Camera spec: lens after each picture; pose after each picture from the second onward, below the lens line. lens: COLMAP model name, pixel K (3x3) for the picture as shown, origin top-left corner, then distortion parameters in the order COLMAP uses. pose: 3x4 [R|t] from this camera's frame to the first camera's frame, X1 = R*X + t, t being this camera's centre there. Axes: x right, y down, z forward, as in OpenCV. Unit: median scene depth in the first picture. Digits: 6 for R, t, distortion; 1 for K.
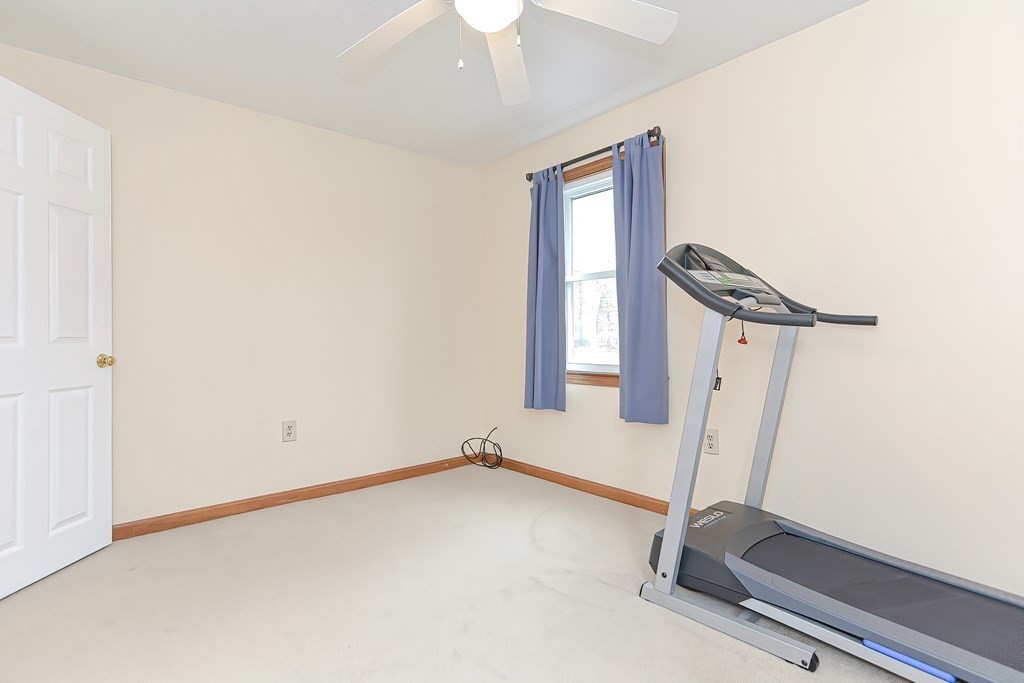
lens RADIAL K [[504.5, 0, 515.5], [0, 504.5, 335.8], [0, 0, 1]] dist [0.011599, 0.000381]
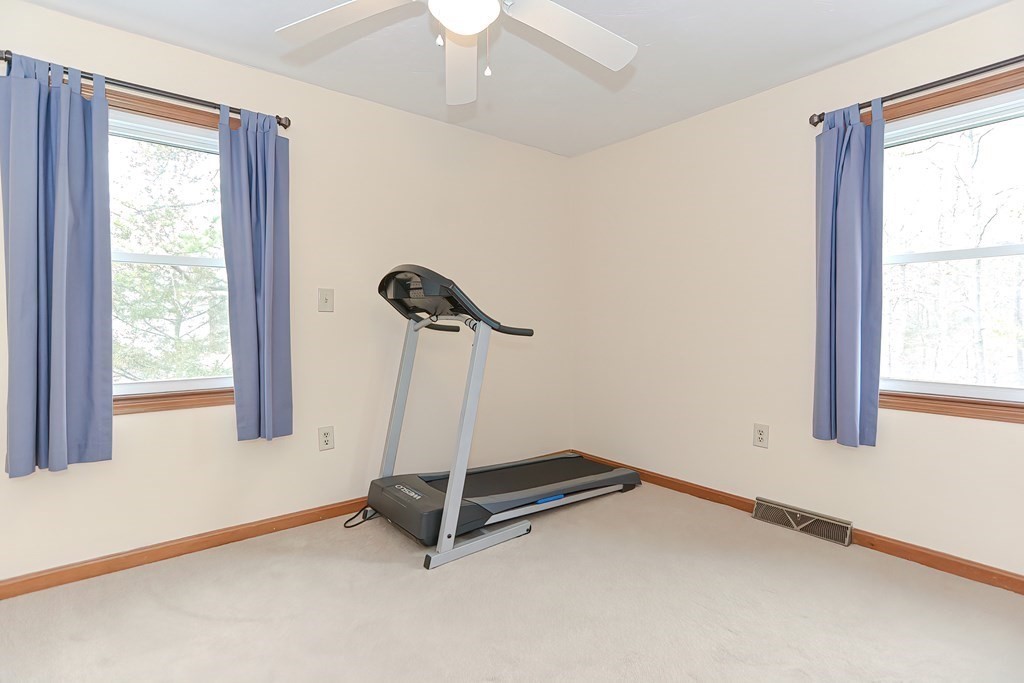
lens RADIAL K [[504.5, 0, 515.5], [0, 504.5, 335.8], [0, 0, 1]] dist [0.011599, 0.000381]
pose [[0.061023, -0.023251, 0.997865, -0.613690], [-0.004044, 0.999715, 0.023541, -0.033082], [-0.998128, -0.005472, 0.060912, 0.504902]]
